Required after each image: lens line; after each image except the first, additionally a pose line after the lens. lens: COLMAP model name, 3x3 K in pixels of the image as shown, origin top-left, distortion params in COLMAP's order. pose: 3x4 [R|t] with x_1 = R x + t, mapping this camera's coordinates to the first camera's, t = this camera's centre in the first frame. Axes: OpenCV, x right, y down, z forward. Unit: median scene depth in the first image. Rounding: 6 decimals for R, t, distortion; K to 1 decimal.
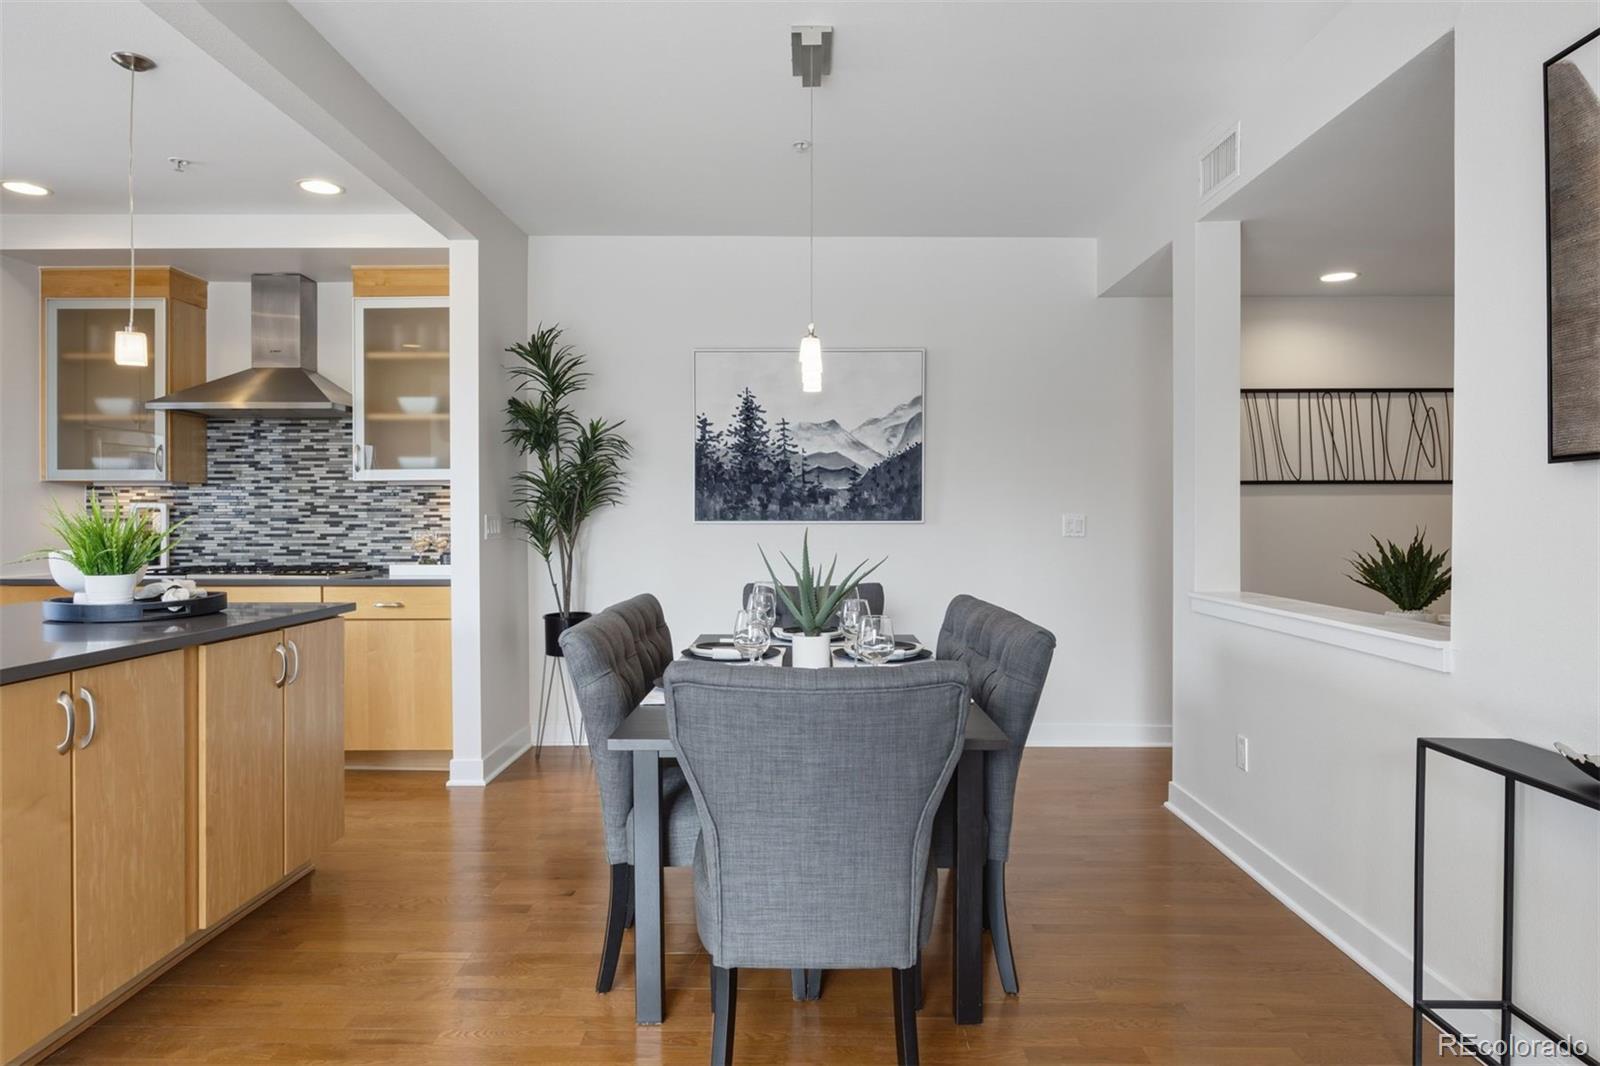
lens RADIAL K [[1001.2, 0, 813.4], [0, 1001.2, 520.6], [0, 0, 1]] dist [-0.007947, 0.002390]
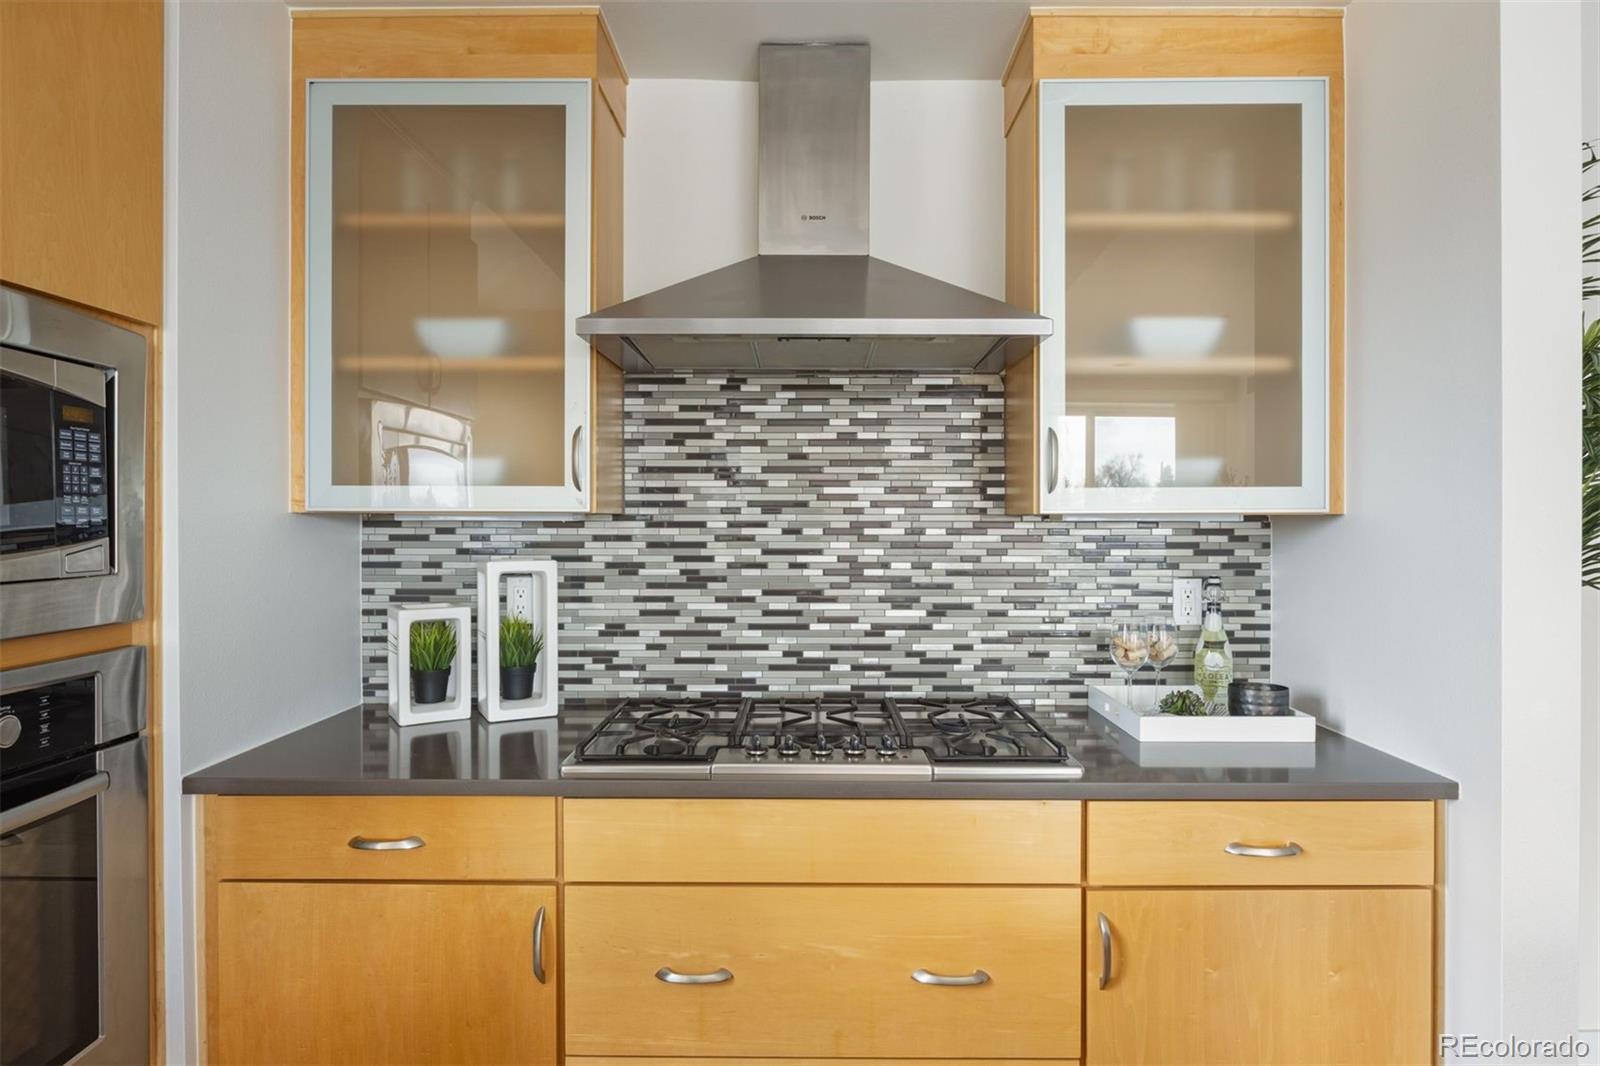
lens RADIAL K [[880.1, 0, 770.2], [0, 880.1, 522.5], [0, 0, 1]] dist [-0.014109, 0.000756]
pose [[0.999978, 0.002196, 0.006212, -0.555973], [-0.002236, 0.999977, 0.006442, -0.037123], [-0.006198, -0.006456, 0.999960, 0.607056]]
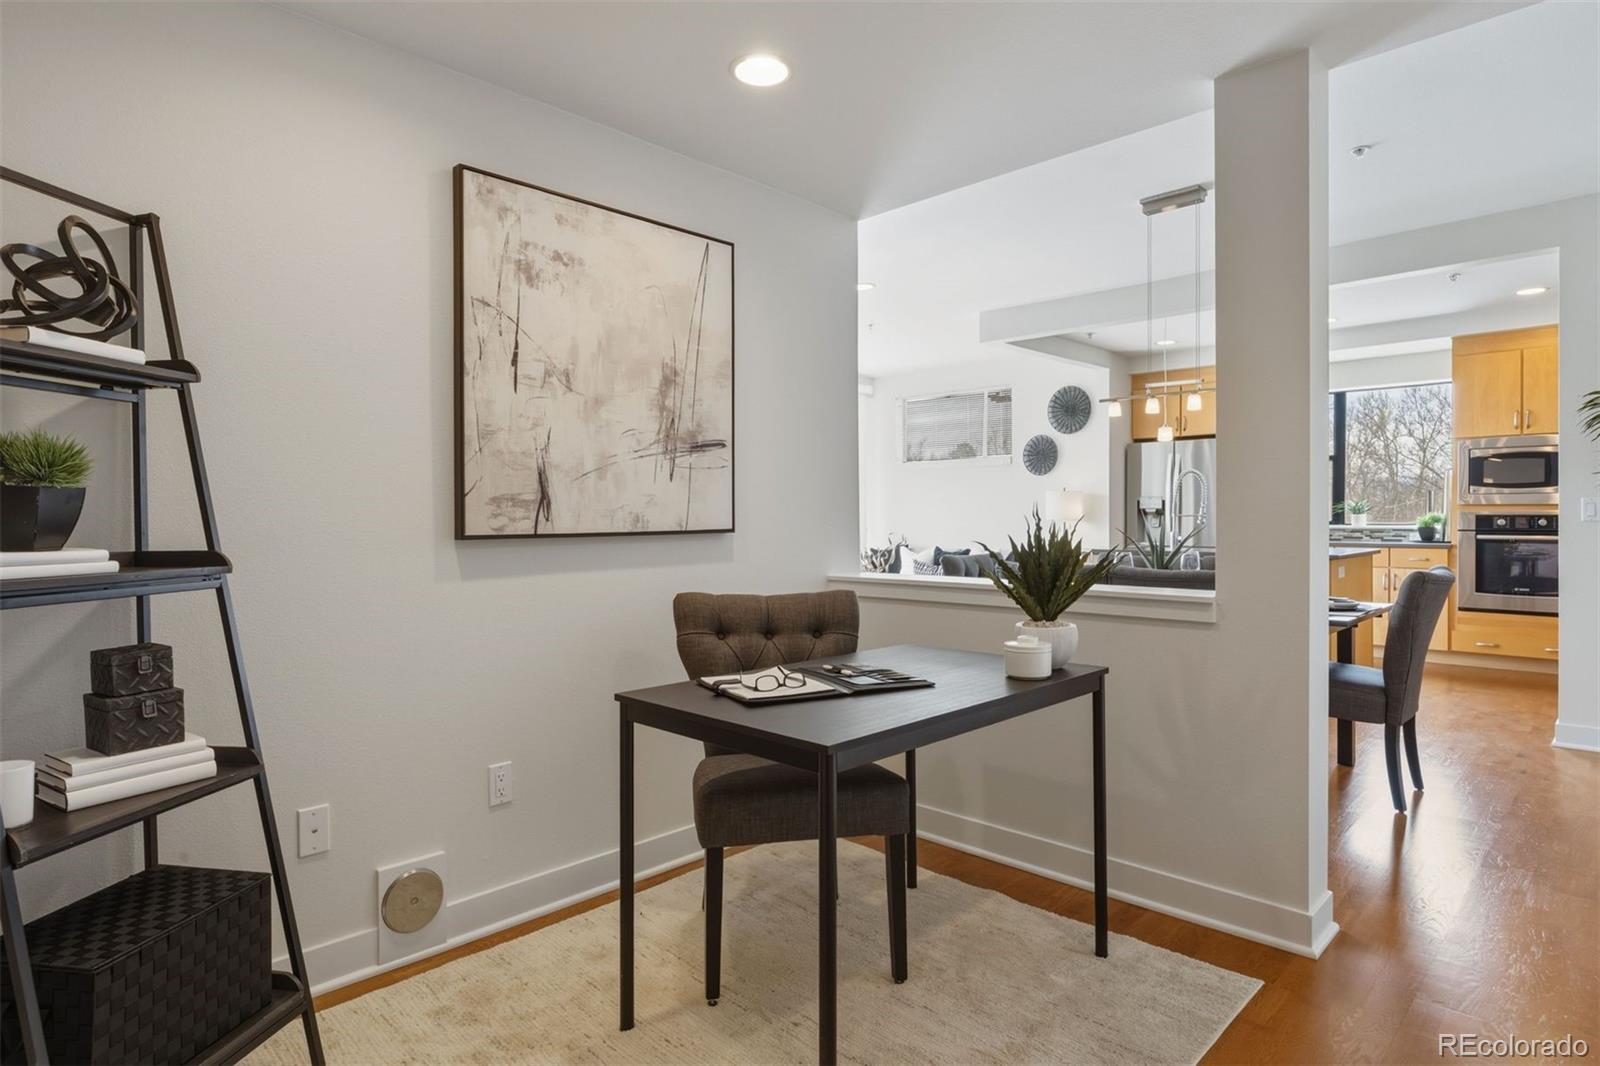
lens RADIAL K [[858.6, 0, 832.1], [0, 858.6, 527.1], [0, 0, 1]] dist [-0.009465, -0.001514]
pose [[-0.658805, 0.018005, -0.752099, 0.792010], [0.013449, 0.999836, 0.012156, 0.001801], [0.752194, -0.002107, -0.658939, 0.892130]]
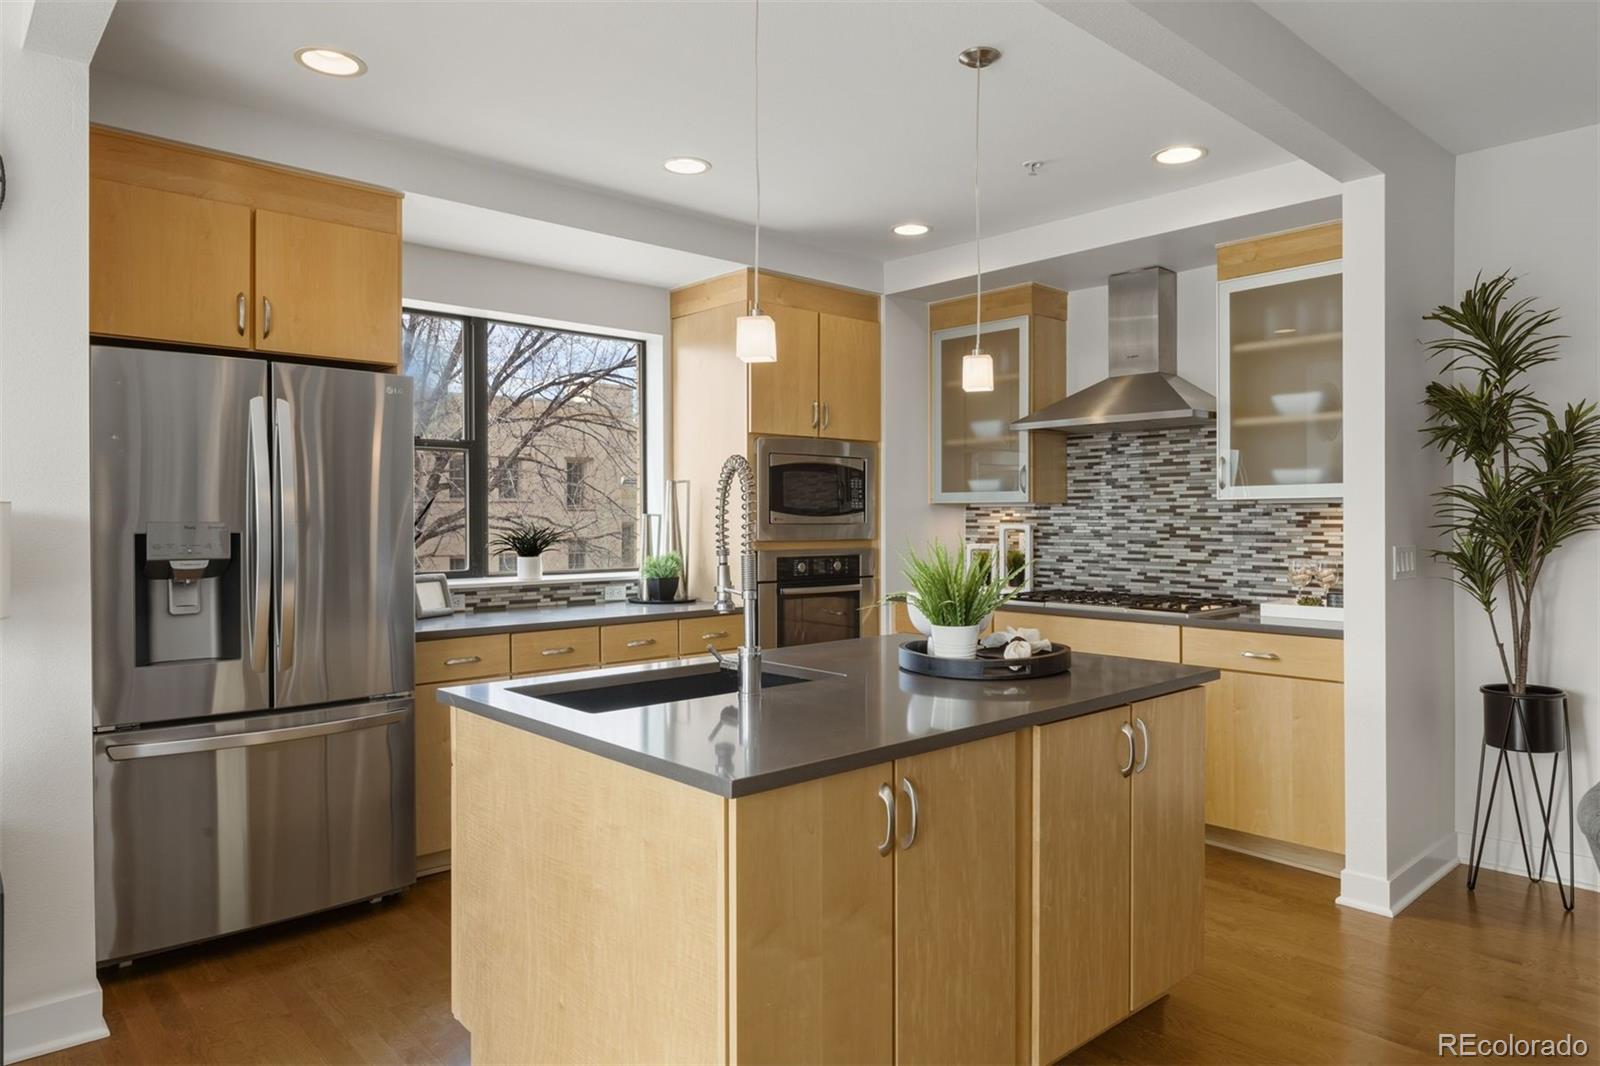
lens RADIAL K [[1001.2, 0, 797.3], [0, 1001.2, 531.3], [0, 0, 1]] dist [-0.007947, 0.002390]
pose [[0.676085, 0.009819, -0.736758, -0.075488], [0.003223, 0.999862, 0.016283, -0.027420], [0.736817, -0.013383, 0.675960, 0.162744]]
